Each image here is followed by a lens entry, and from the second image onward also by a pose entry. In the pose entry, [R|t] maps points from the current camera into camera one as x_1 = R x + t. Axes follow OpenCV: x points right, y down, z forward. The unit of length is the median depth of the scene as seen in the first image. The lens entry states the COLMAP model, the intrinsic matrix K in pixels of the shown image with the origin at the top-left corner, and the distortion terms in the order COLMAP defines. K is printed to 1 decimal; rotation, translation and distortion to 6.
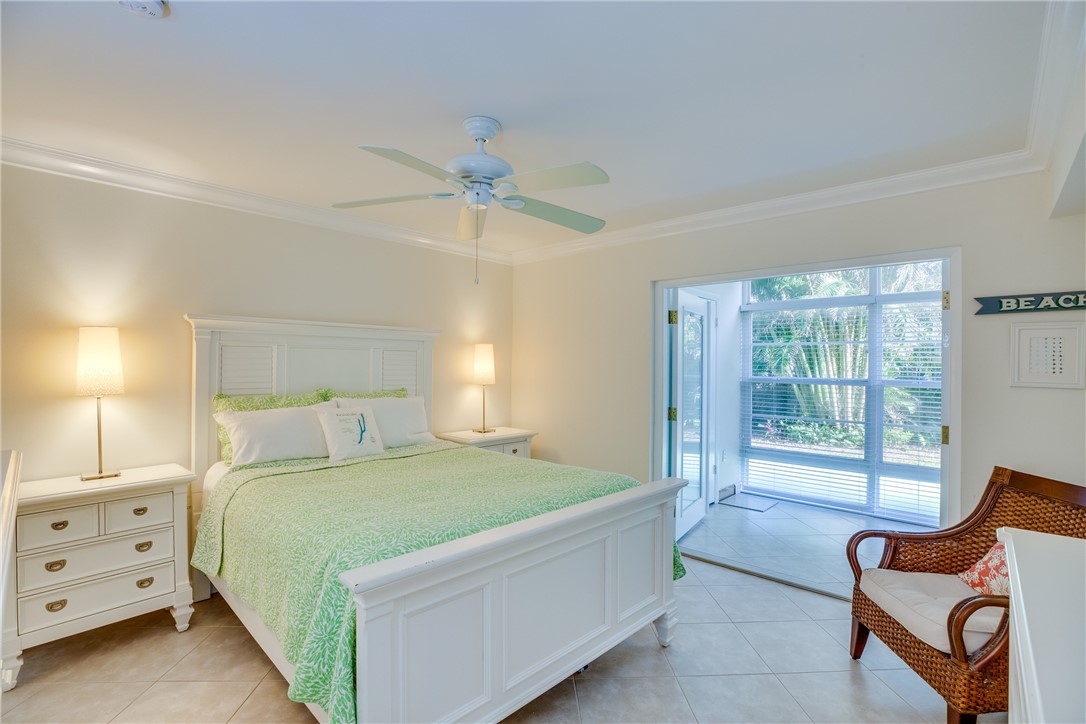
lens RADIAL K [[500.2, 0, 543.6], [0, 500.2, 361.4], [0, 0, 1]] dist [-0.046228, 0.015311]
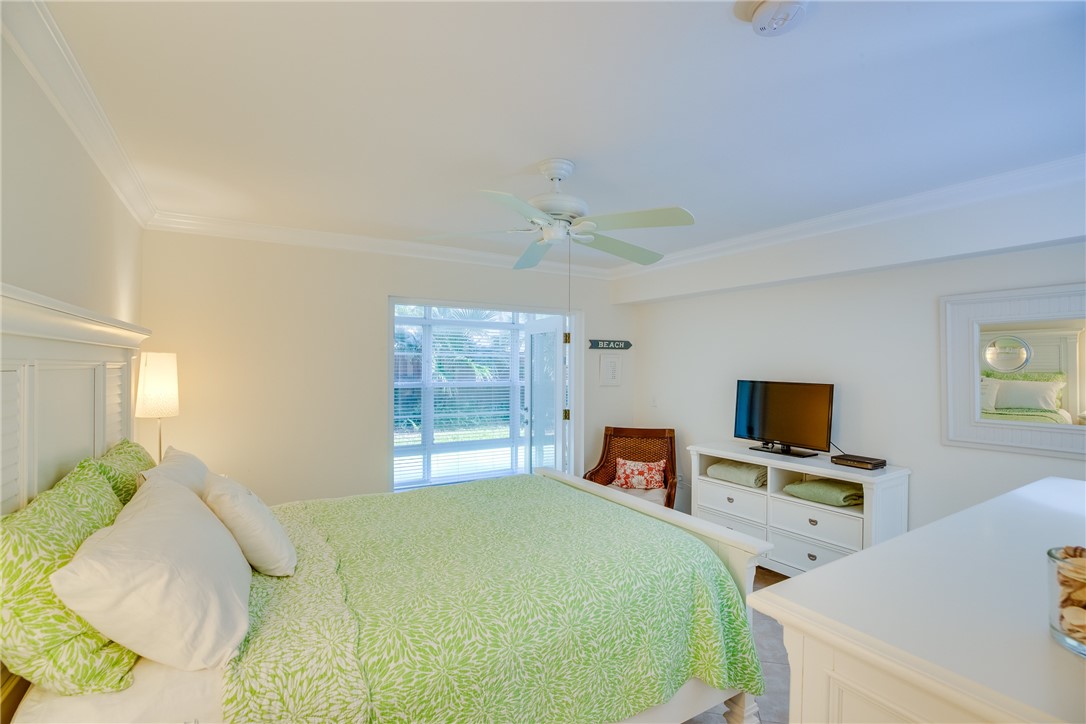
lens RADIAL K [[500.2, 0, 543.6], [0, 500.2, 361.4], [0, 0, 1]] dist [-0.046228, 0.015311]
pose [[0.266714, 0.006734, 0.963752, -1.071625], [-0.013798, 0.999900, -0.003168, -0.039073], [-0.963677, -0.012453, 0.266780, 0.686517]]
